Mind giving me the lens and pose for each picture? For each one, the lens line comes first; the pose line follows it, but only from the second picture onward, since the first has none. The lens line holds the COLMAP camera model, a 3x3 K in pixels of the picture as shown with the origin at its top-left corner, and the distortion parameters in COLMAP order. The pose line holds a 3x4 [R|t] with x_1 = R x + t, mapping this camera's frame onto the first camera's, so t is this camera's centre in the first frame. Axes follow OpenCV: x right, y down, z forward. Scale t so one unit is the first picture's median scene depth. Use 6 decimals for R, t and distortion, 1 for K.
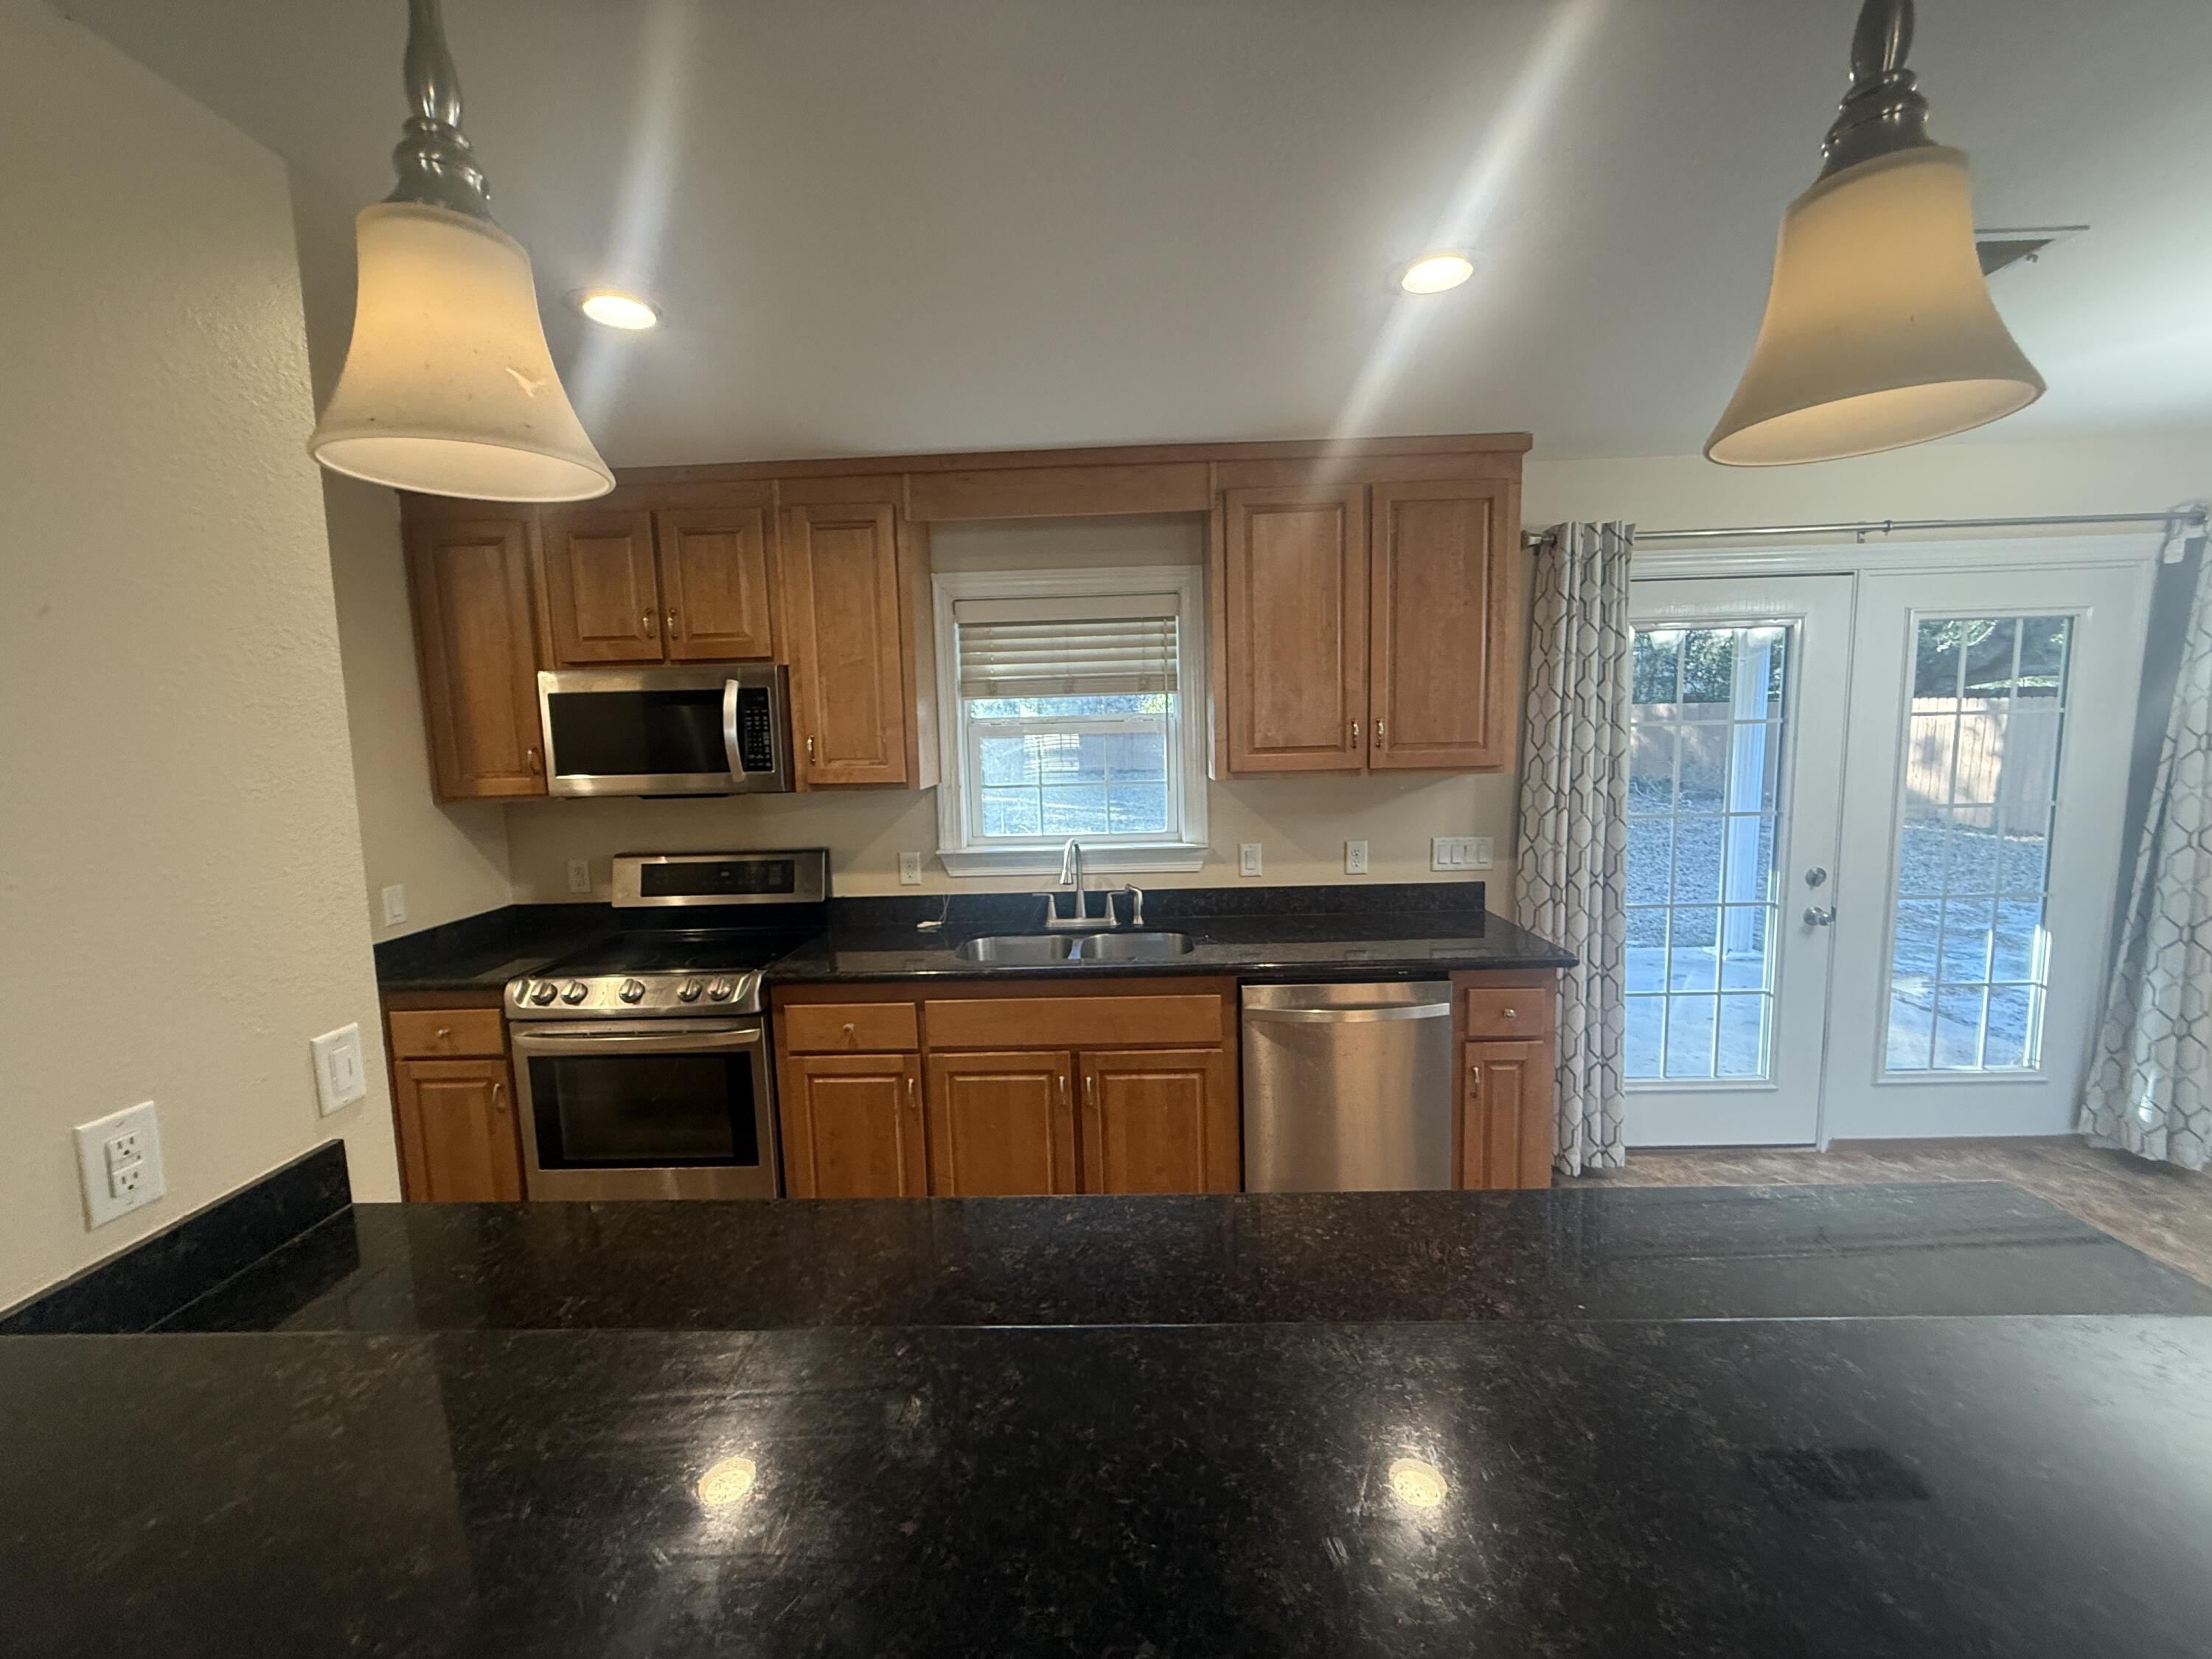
lens RADIAL K [[884.6, 0, 1098.7], [0, 884.6, 825.2], [0, 0, 1]] dist [-0.000078, 0.000557]
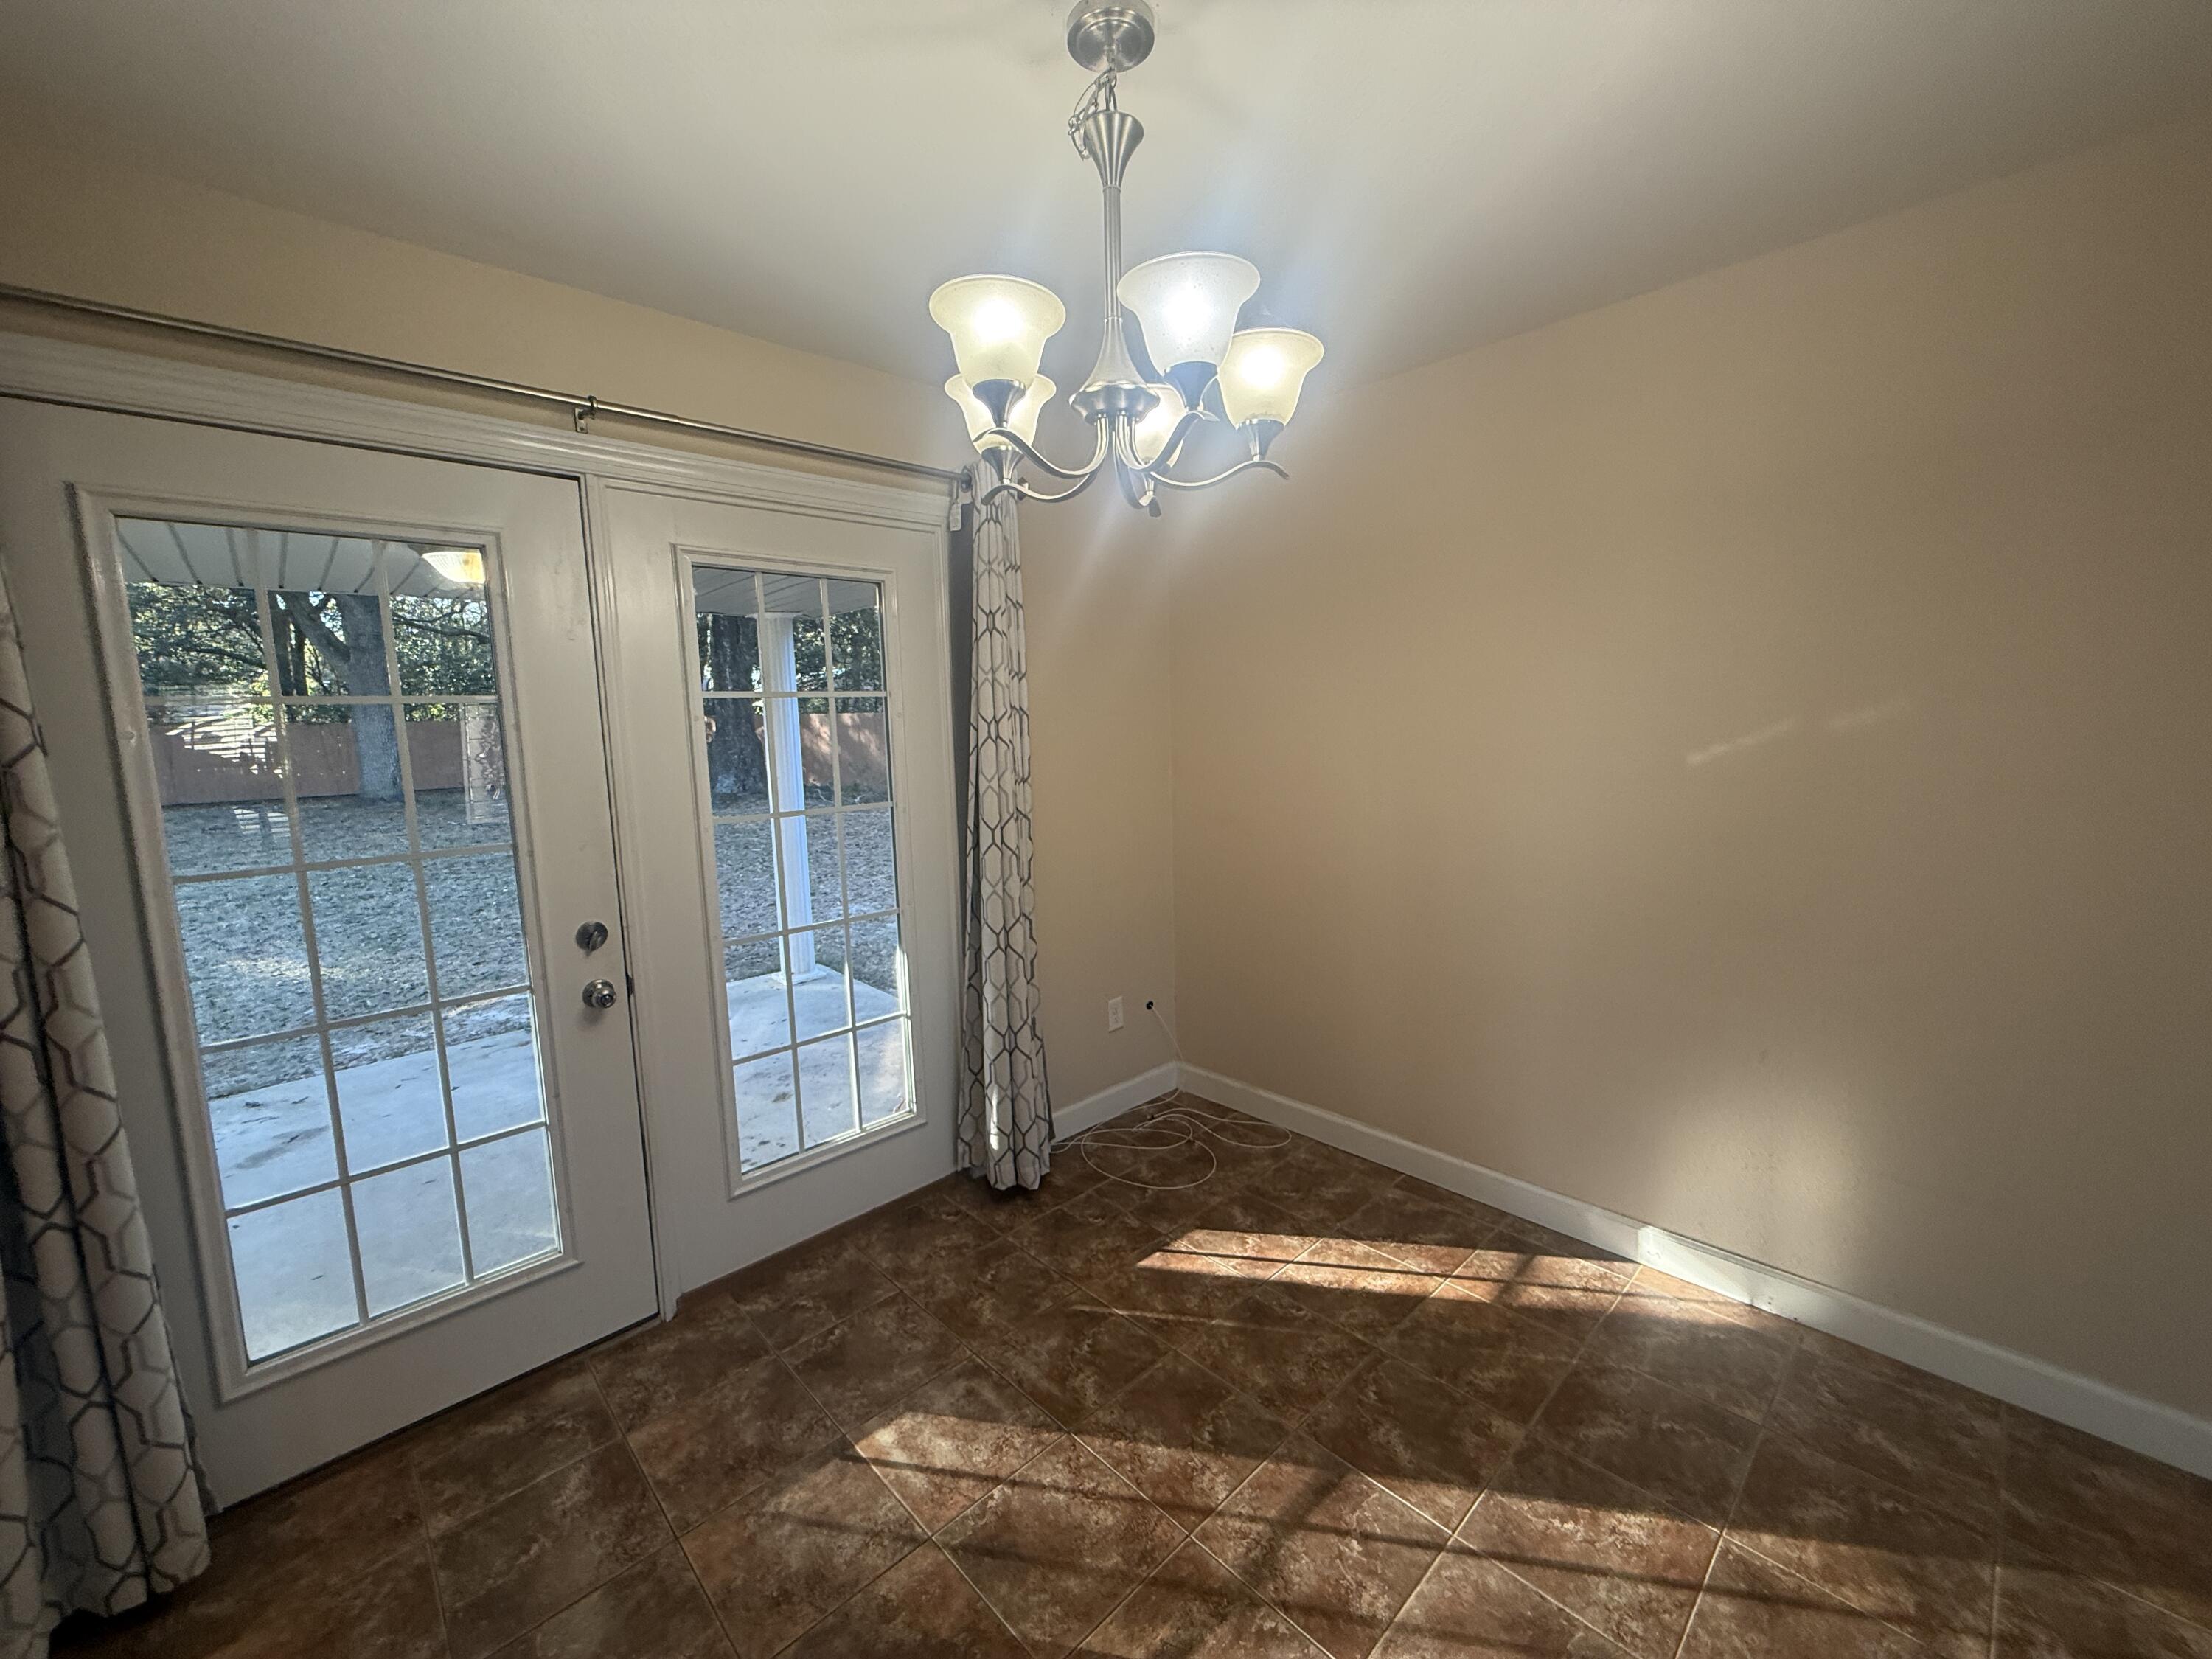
lens RADIAL K [[880.7, 0, 1101.1], [0, 880.7, 827.7], [0, 0, 1]] dist [-0.000838, 0.000245]
pose [[0.706757, -0.079646, 0.702959, 0.646311], [0.086646, 0.995907, 0.025722, -0.006607], [-0.702130, 0.042729, 0.710765, 0.268215]]
